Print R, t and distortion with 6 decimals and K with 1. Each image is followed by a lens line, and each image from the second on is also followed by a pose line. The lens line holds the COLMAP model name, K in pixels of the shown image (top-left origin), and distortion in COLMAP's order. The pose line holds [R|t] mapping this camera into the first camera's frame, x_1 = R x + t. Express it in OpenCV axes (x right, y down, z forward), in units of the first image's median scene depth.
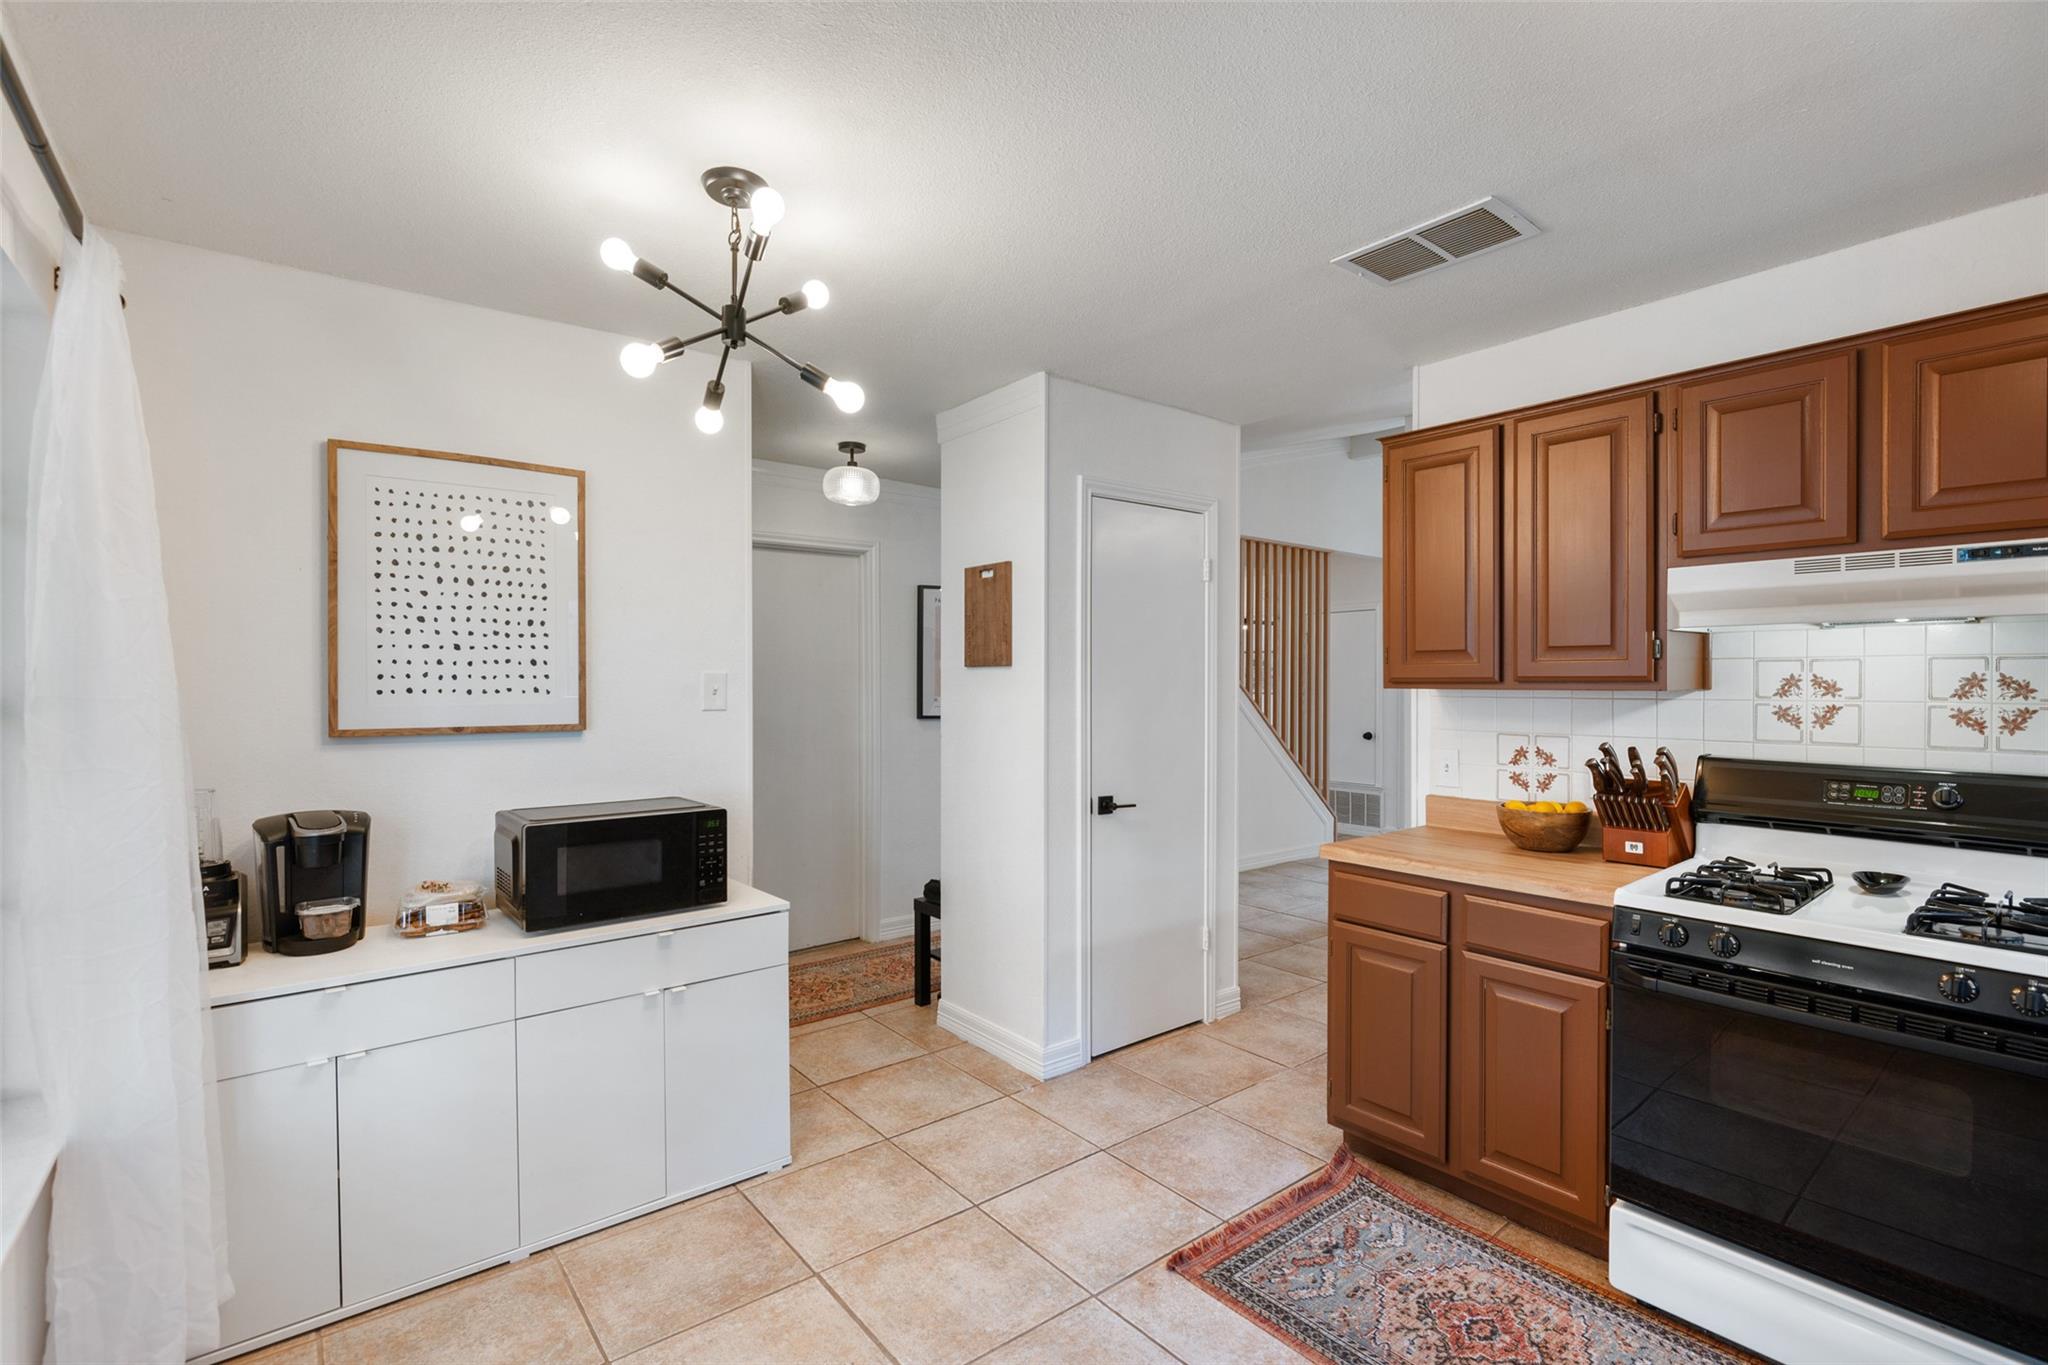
lens RADIAL K [[941.6, 0, 1027.3], [0, 941.6, 683.6], [0, 0, 1]] dist [0.000106, -0.000006]
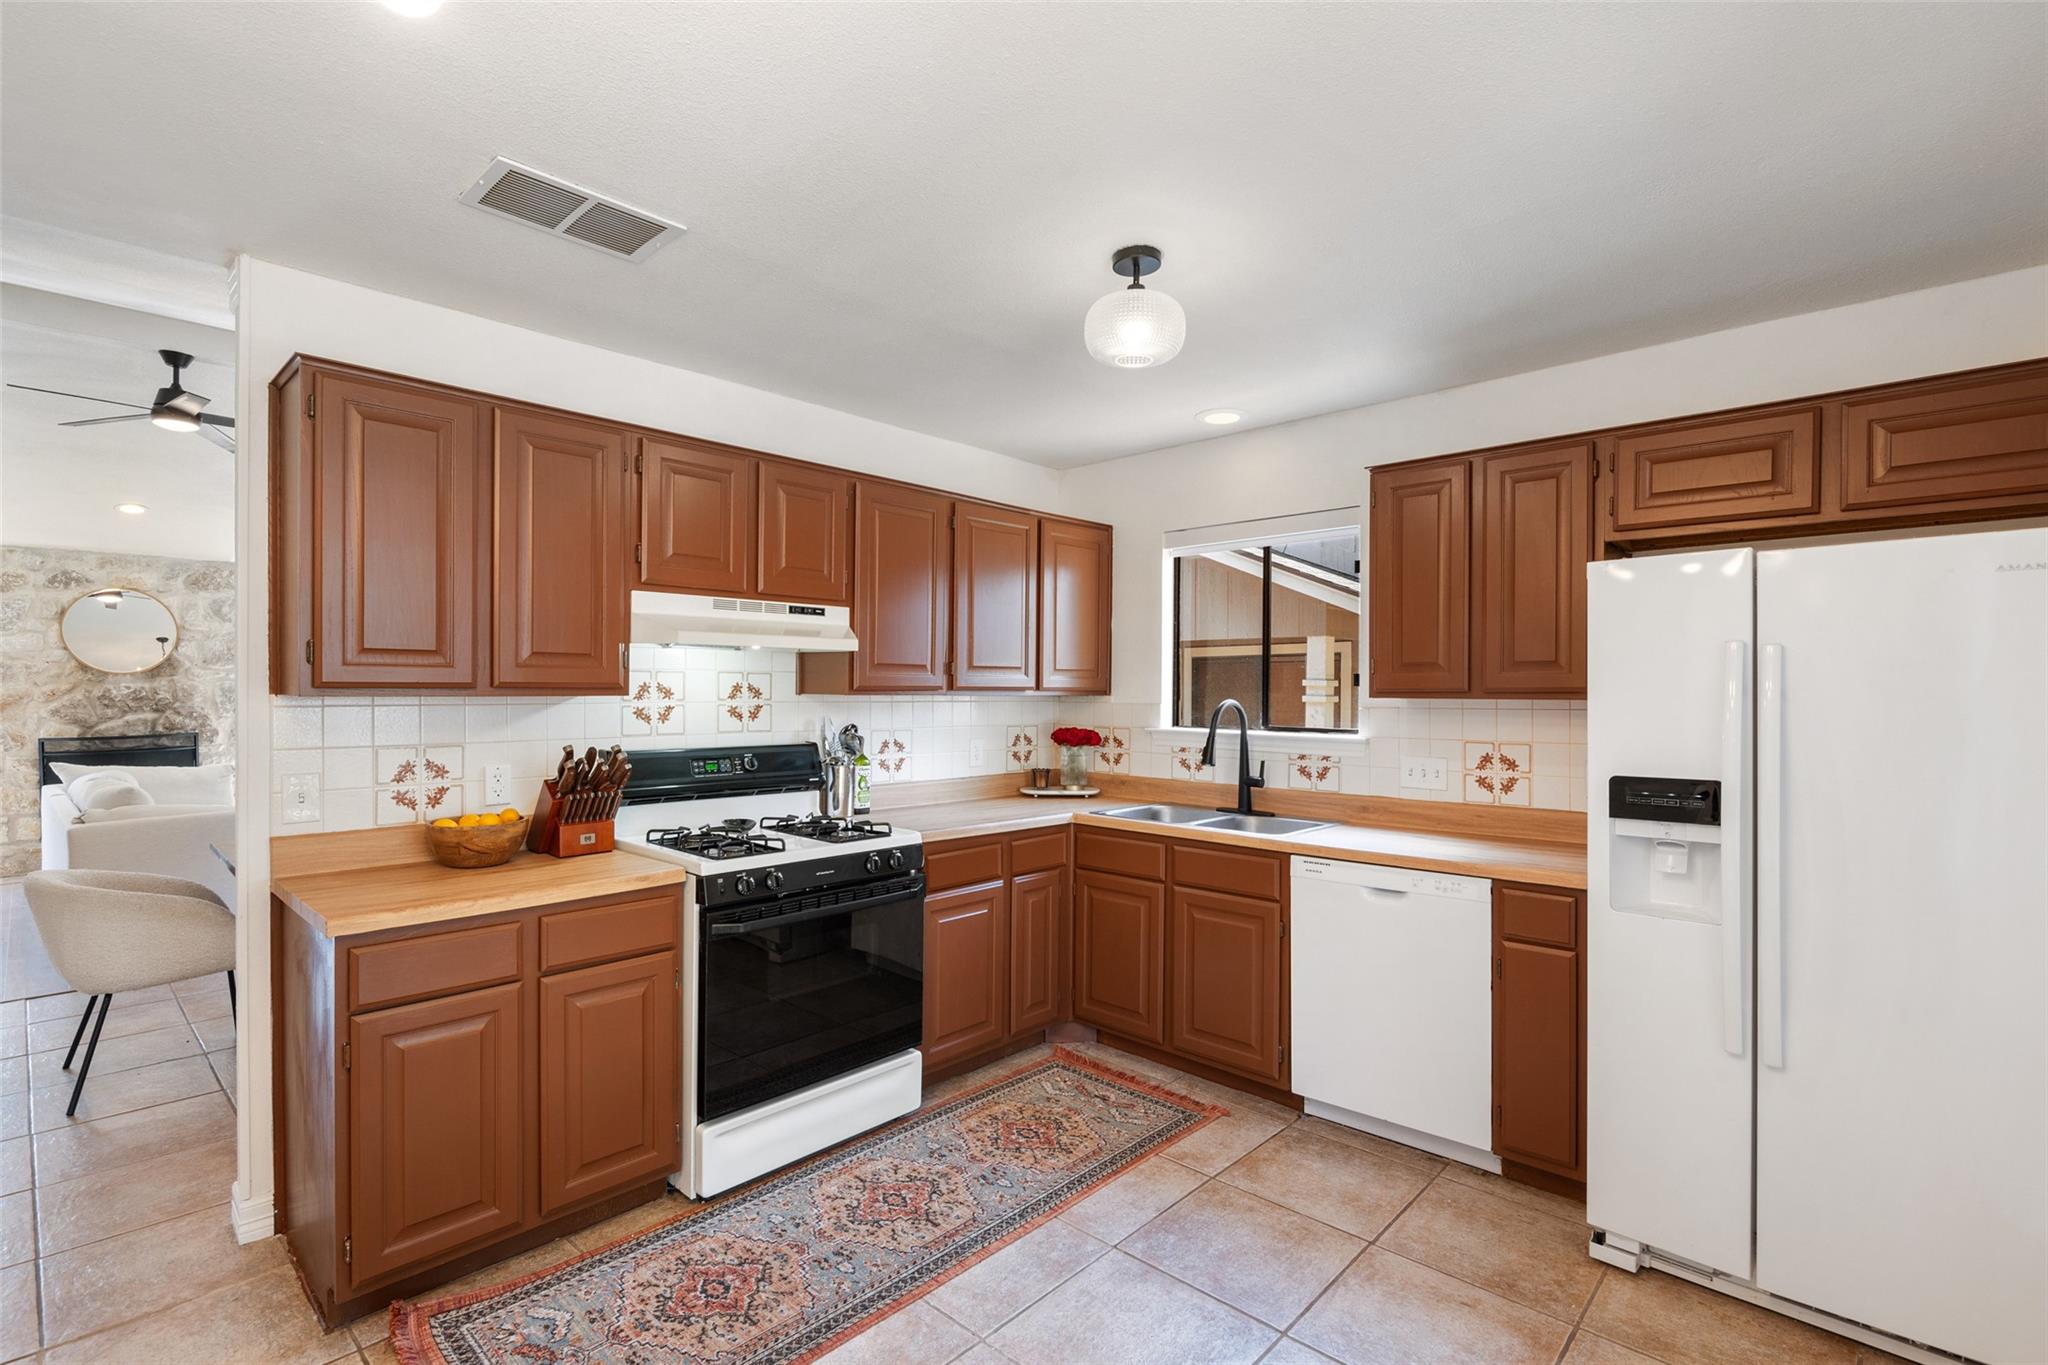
lens RADIAL K [[941.6, 0, 1023.8], [0, 941.6, 695.5], [0, 0, 1]] dist [0.000106, -0.000006]
pose [[-0.144420, -0.008099, 0.989483, -0.570479], [-0.001491, 0.999967, 0.007967, -0.002908], [-0.989515, -0.000325, -0.144427, 0.728829]]
